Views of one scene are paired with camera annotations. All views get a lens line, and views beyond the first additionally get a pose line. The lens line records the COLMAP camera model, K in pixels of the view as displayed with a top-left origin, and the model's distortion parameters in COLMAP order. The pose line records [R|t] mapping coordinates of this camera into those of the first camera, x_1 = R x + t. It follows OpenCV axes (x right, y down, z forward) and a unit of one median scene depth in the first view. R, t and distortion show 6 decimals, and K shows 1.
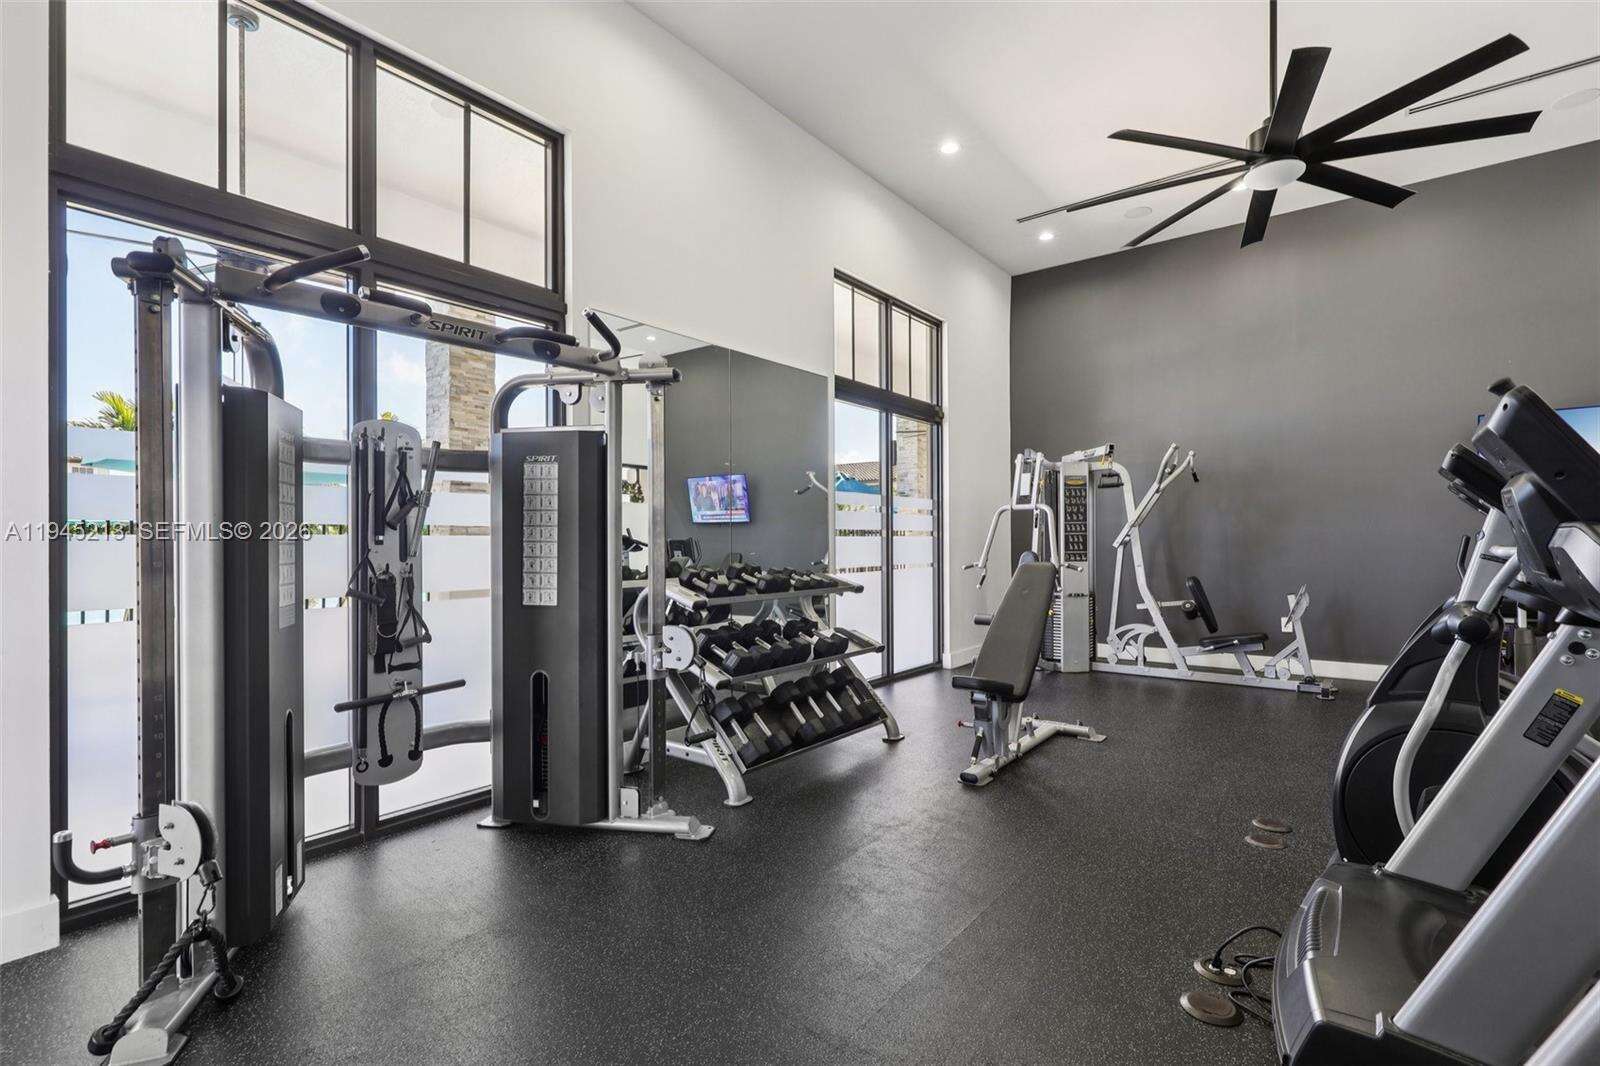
lens RADIAL K [[755.0, 0, 800.0], [0, 755.0, 533.0], [0, 0, 1]] dist [-0.000376, -0.000146]
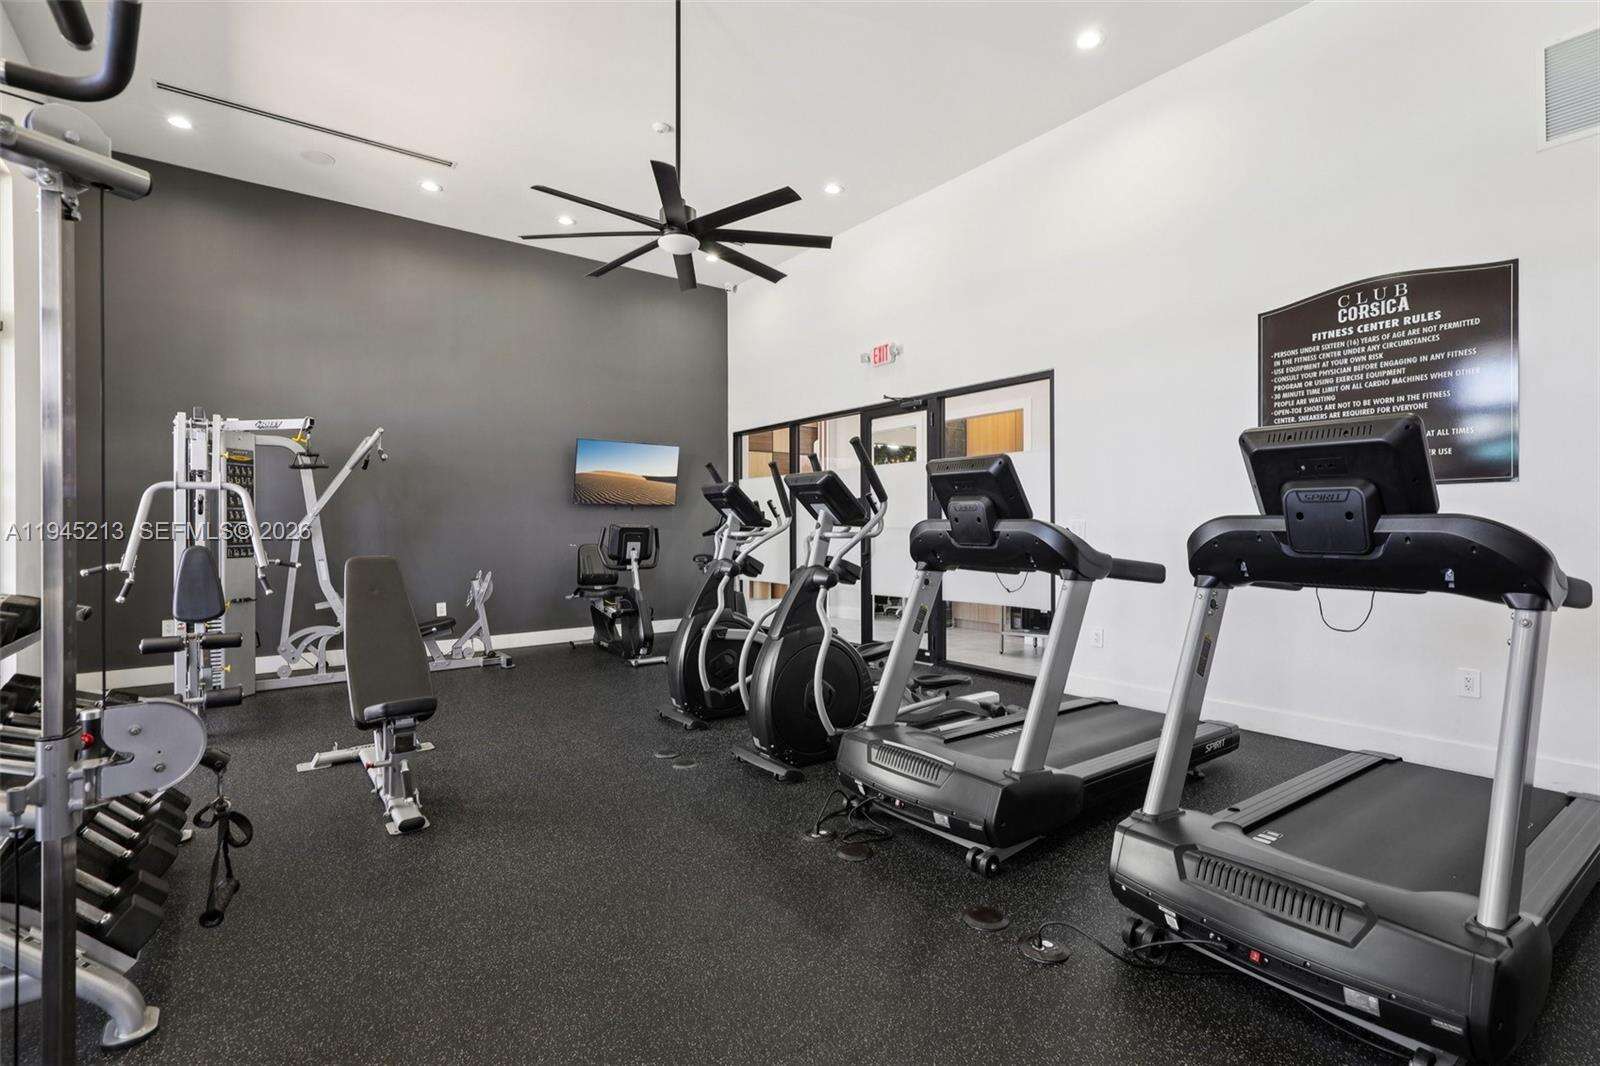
lens RADIAL K [[755.0, 0, 800.0], [0, 755.0, 533.0], [0, 0, 1]] dist [-0.000376, -0.000146]
pose [[0.196174, 0.002227, 0.980567, -0.309697], [-0.008619, 0.999963, -0.000546, 0.007664], [-0.980531, -0.008344, 0.196186, 0.283189]]
